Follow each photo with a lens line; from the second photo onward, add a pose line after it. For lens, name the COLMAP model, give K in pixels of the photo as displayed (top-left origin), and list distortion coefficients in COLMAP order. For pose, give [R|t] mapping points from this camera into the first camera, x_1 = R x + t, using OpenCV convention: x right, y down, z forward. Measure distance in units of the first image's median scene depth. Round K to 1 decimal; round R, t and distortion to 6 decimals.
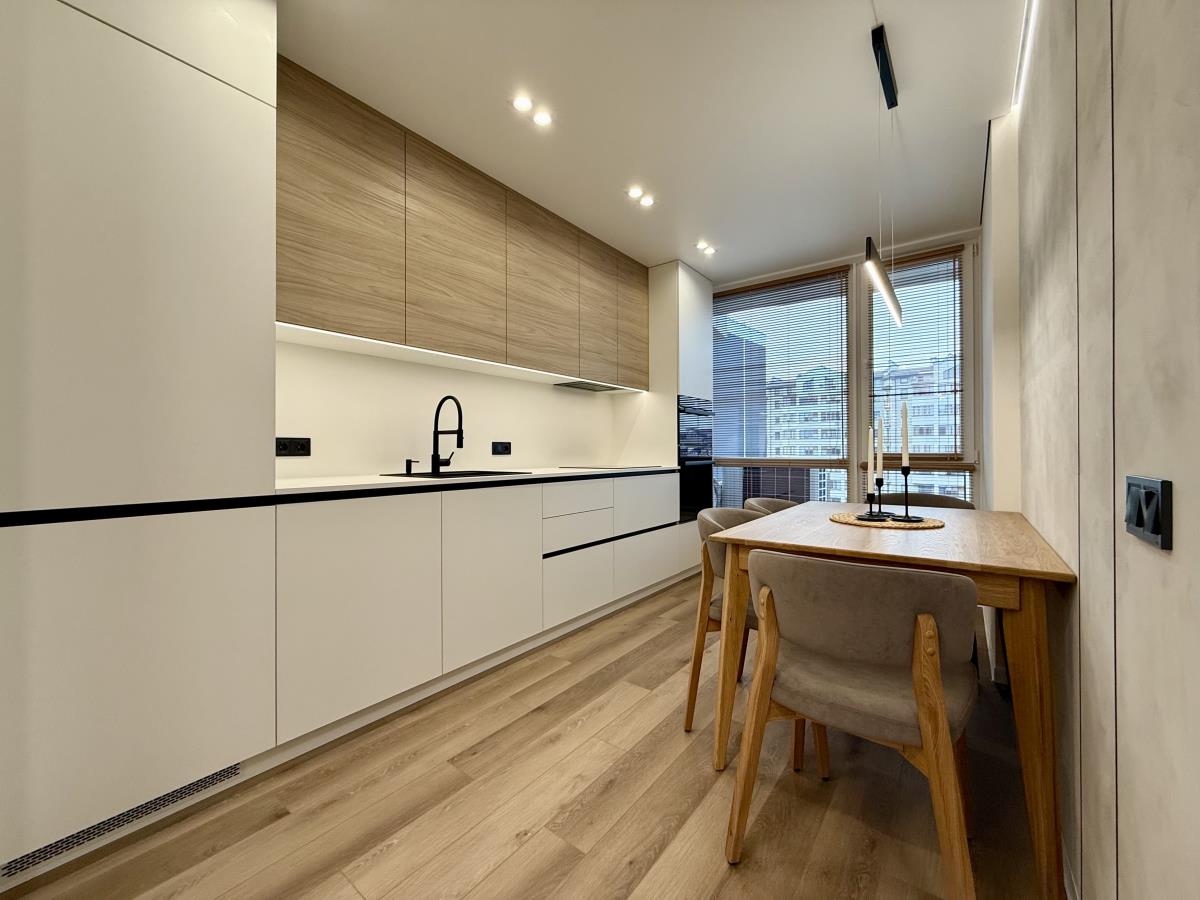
lens RADIAL K [[476.0, 0, 597.1], [0, 476.0, 448.8], [0, 0, 1]] dist [0.000211, -0.000359]
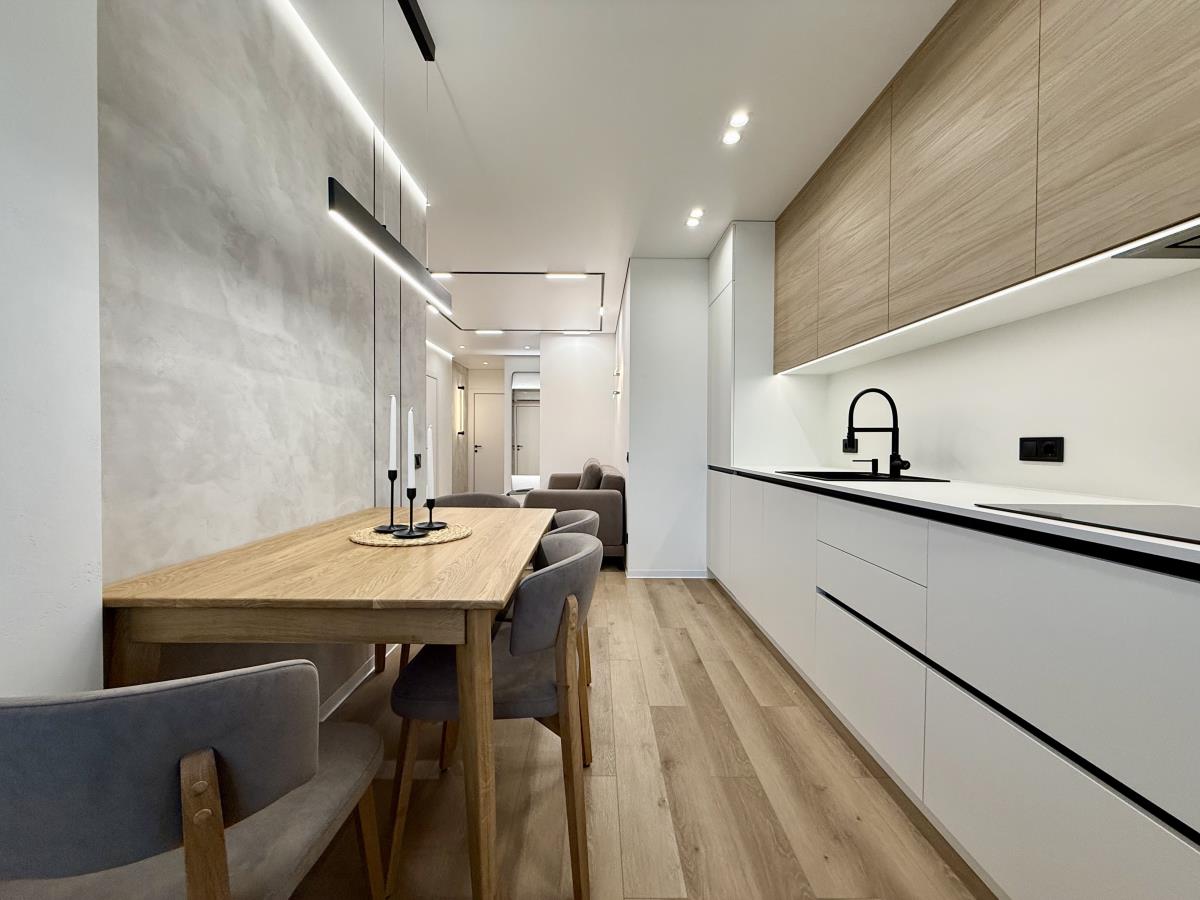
lens RADIAL K [[476.0, 0, 596.8], [0, 476.0, 449.2], [0, 0, 1]] dist [0.000211, -0.000359]
pose [[-0.788711, 0.007977, -0.614712, 0.598742], [0.000604, 0.999925, 0.012201, -0.009019], [0.614763, 0.009252, -0.788657, 1.296255]]
